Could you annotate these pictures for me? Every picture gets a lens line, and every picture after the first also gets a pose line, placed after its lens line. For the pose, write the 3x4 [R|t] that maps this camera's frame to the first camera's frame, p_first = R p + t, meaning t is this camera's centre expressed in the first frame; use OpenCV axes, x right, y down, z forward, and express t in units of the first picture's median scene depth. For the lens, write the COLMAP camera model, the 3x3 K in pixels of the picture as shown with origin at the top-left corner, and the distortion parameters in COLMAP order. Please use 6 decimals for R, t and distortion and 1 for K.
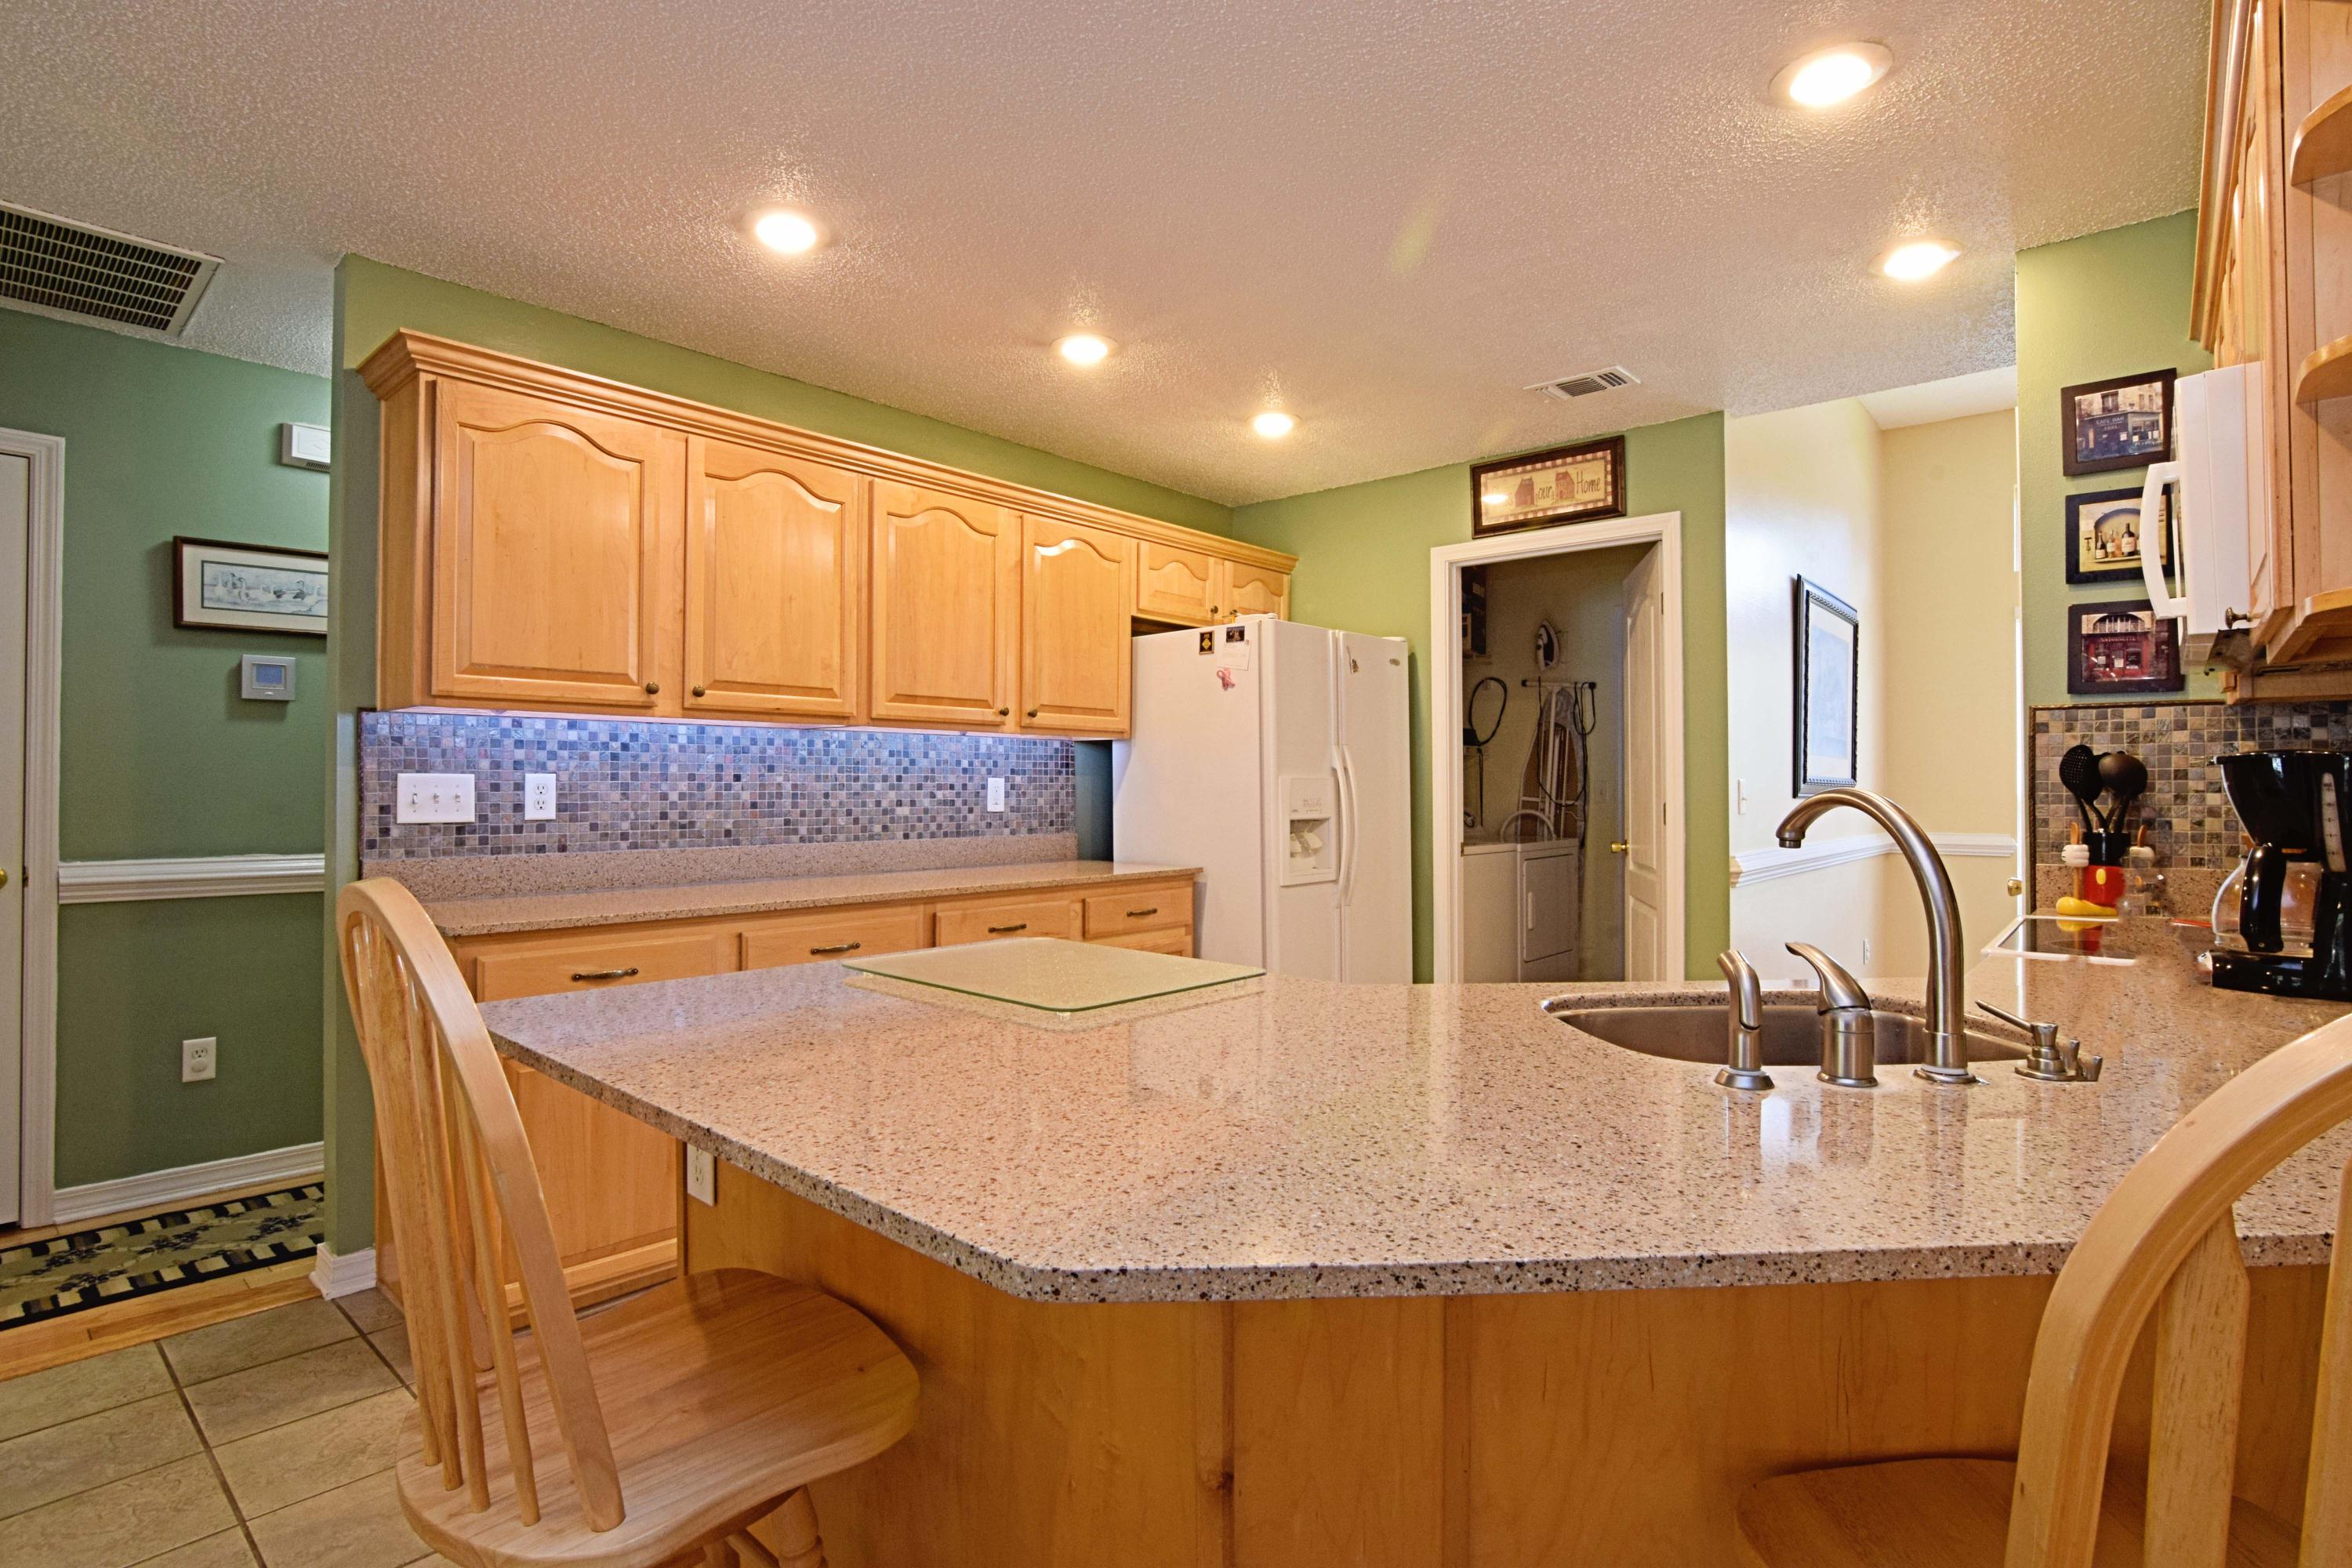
lens RADIAL K [[1144.8, 0, 1180.5], [0, 1144.8, 776.7], [0, 0, 1]] dist [-0.029664, 0.008306]
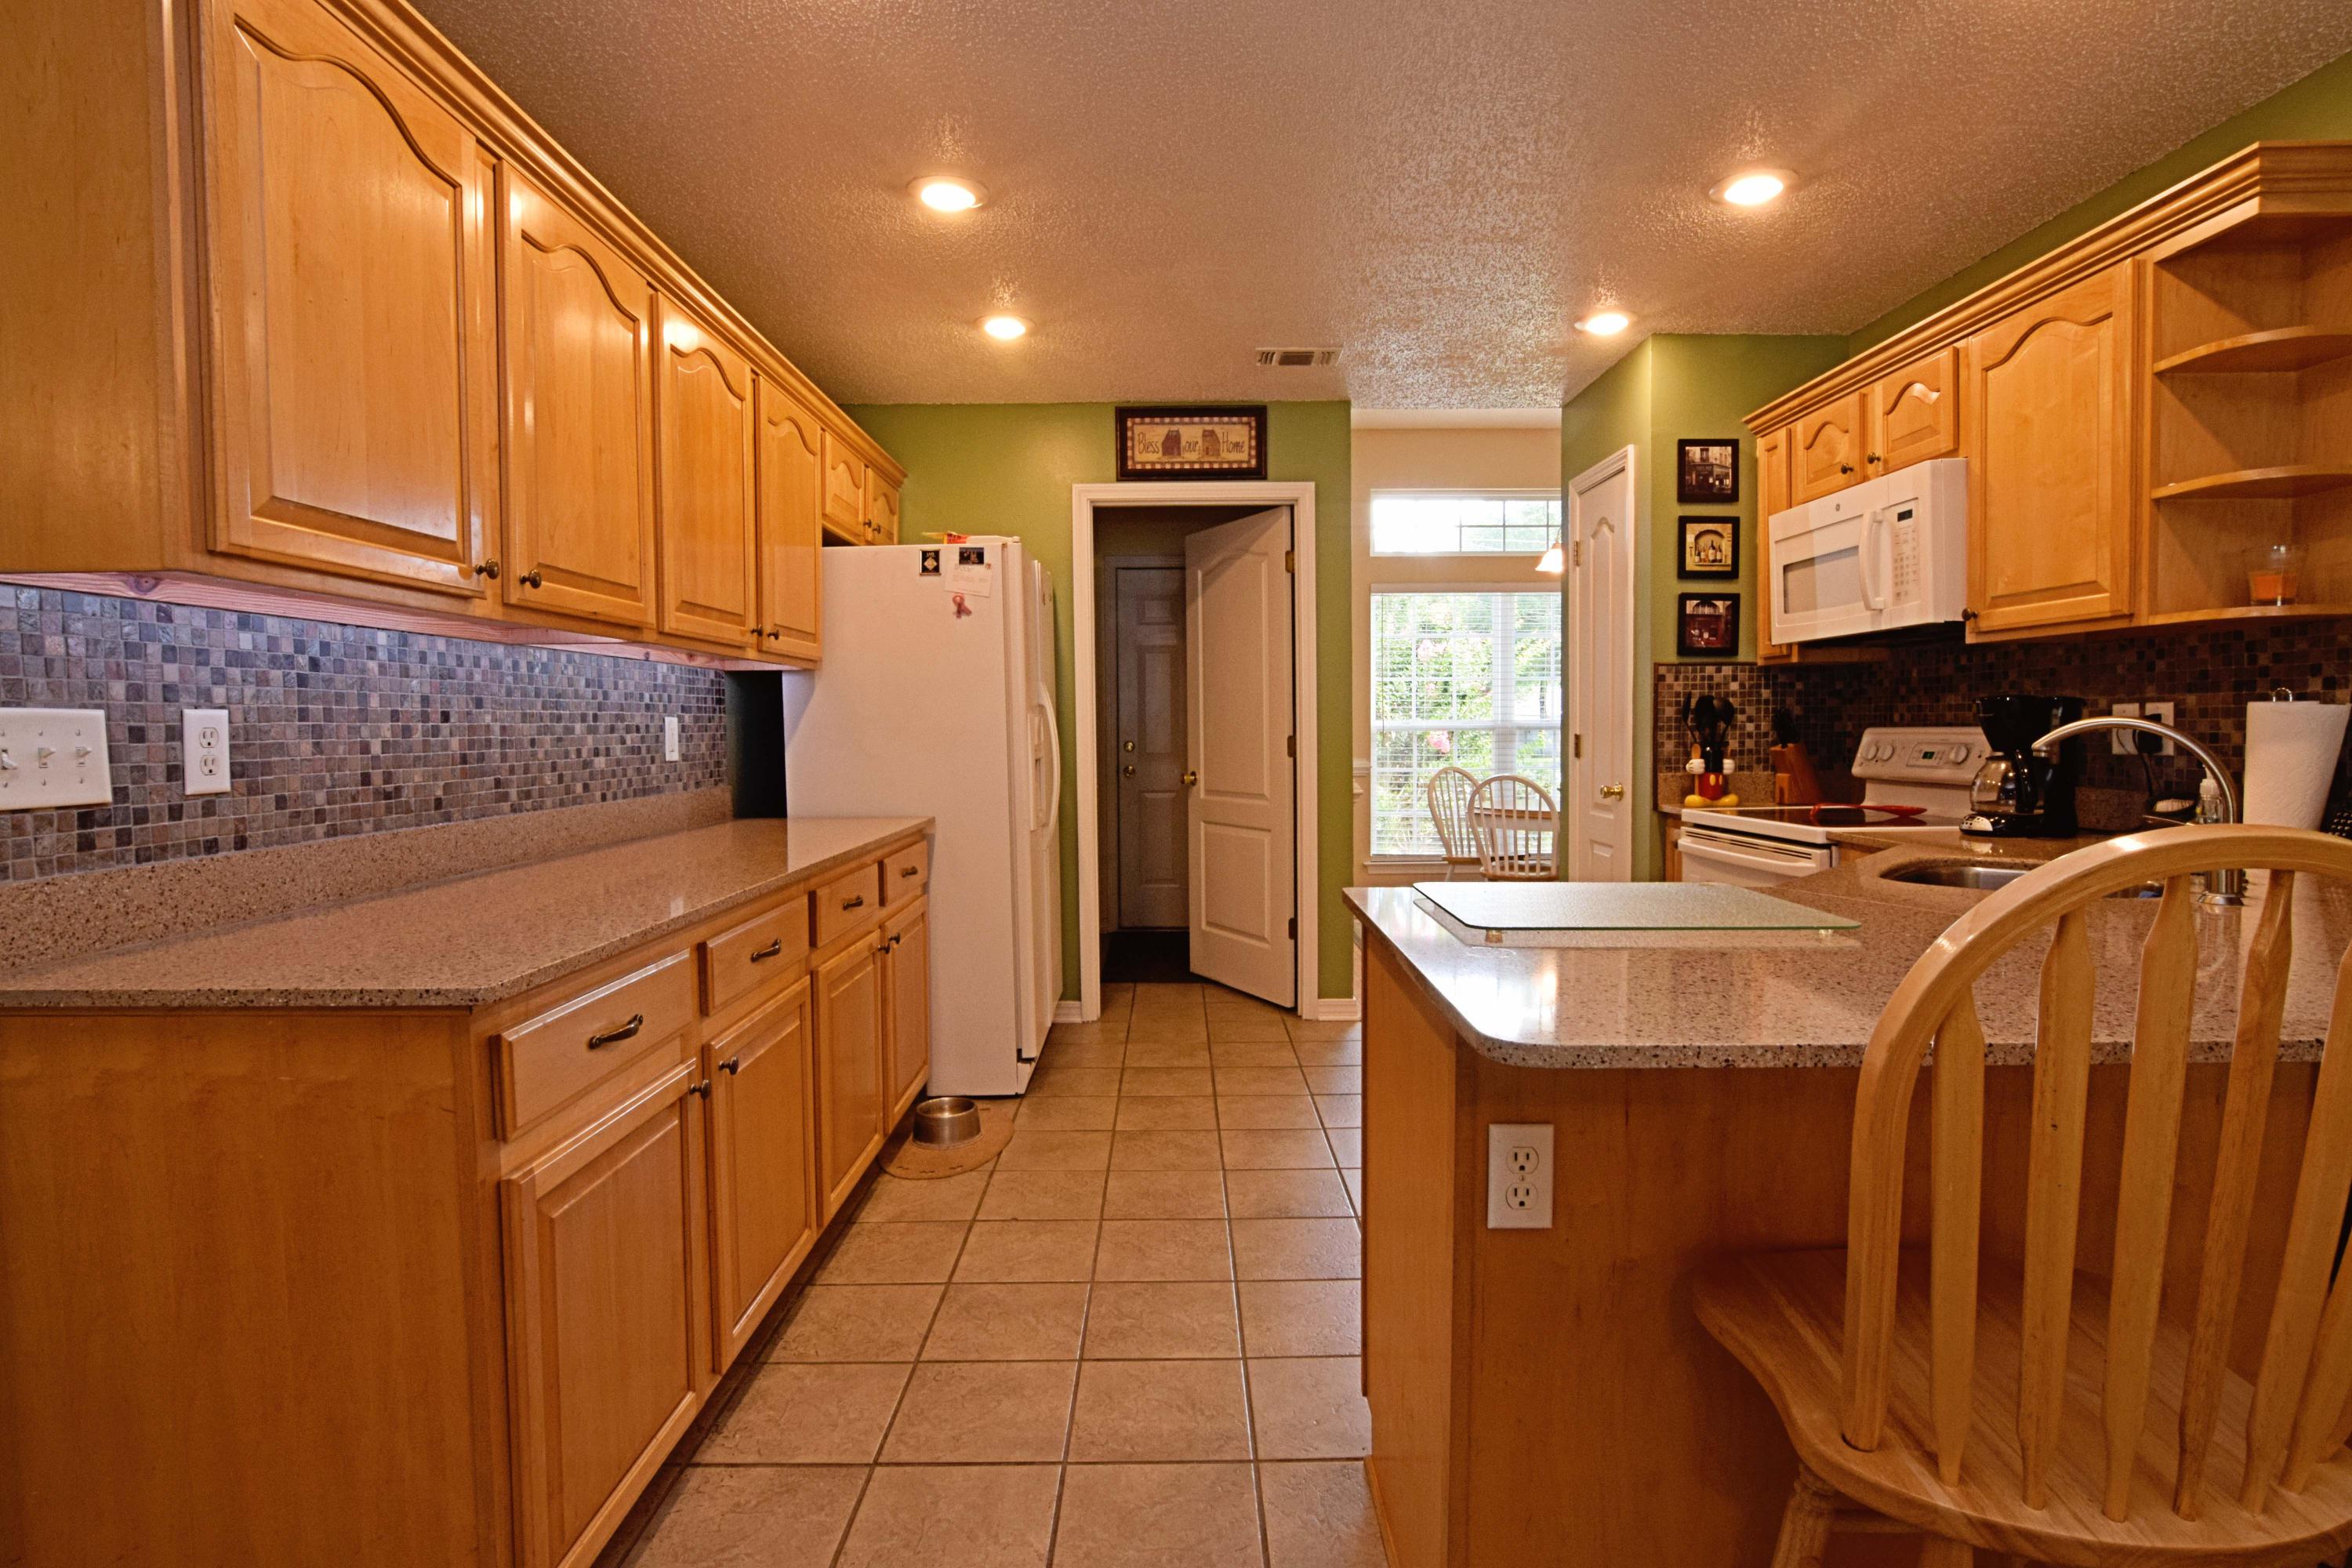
lens RADIAL K [[1144.8, 0, 1180.5], [0, 1144.8, 776.7], [0, 0, 1]] dist [-0.029664, 0.008306]
pose [[0.750366, -0.037395, 0.659964, -0.503295], [0.003552, 0.998612, 0.052545, 0.002673], [-0.661013, -0.037084, 0.749457, 0.248688]]
